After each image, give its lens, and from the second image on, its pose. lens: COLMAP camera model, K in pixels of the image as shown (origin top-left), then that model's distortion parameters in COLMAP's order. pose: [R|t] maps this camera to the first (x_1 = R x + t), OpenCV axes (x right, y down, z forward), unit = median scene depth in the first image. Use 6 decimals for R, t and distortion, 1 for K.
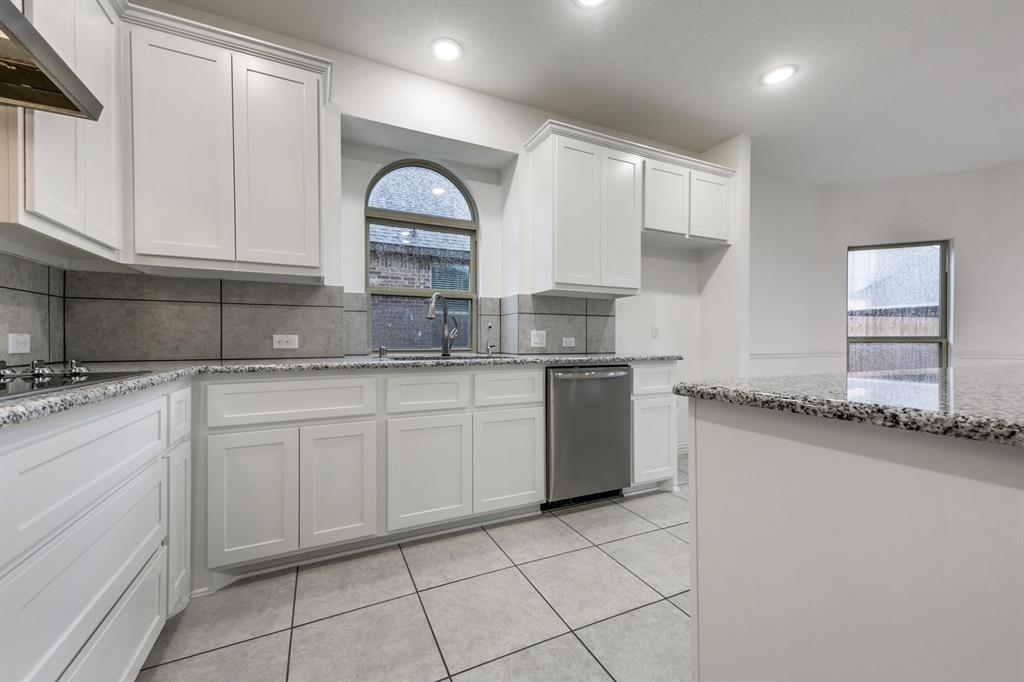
lens RADIAL K [[398.4, 0, 514.0], [0, 398.4, 342.9], [0, 0, 1]] dist [0.027760, -0.000058]
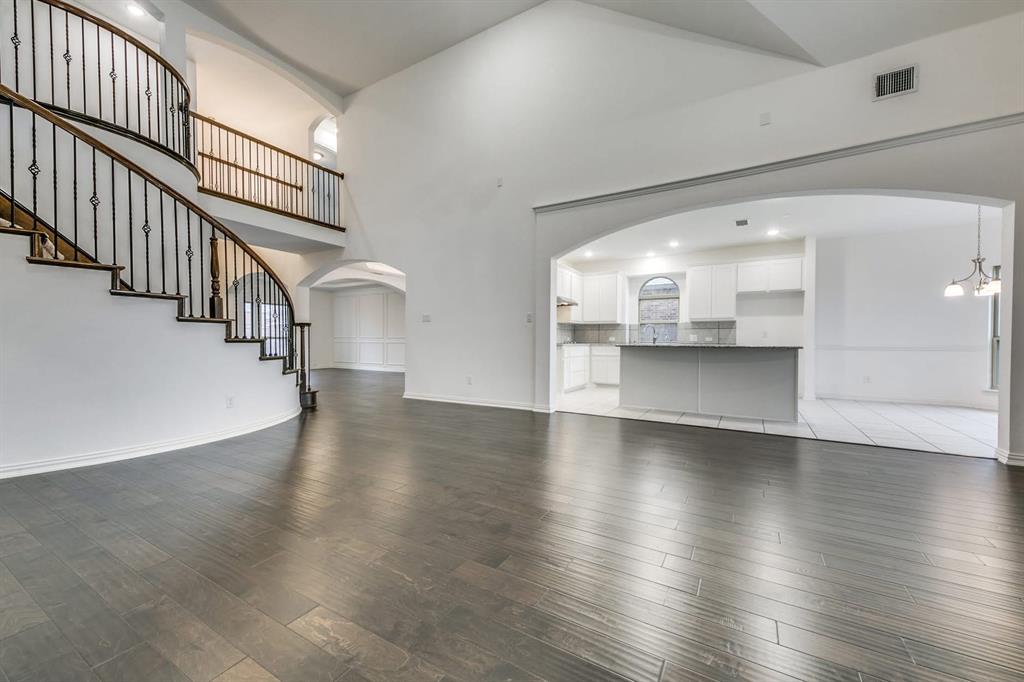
lens RADIAL K [[398.4, 0, 514.0], [0, 398.4, 342.9], [0, 0, 1]] dist [0.027760, -0.000058]
pose [[0.570663, 0.007598, -0.821149, 1.795784], [-0.005967, 0.999969, 0.005106, 0.016817], [0.821163, 0.001986, 0.570691, -1.723464]]
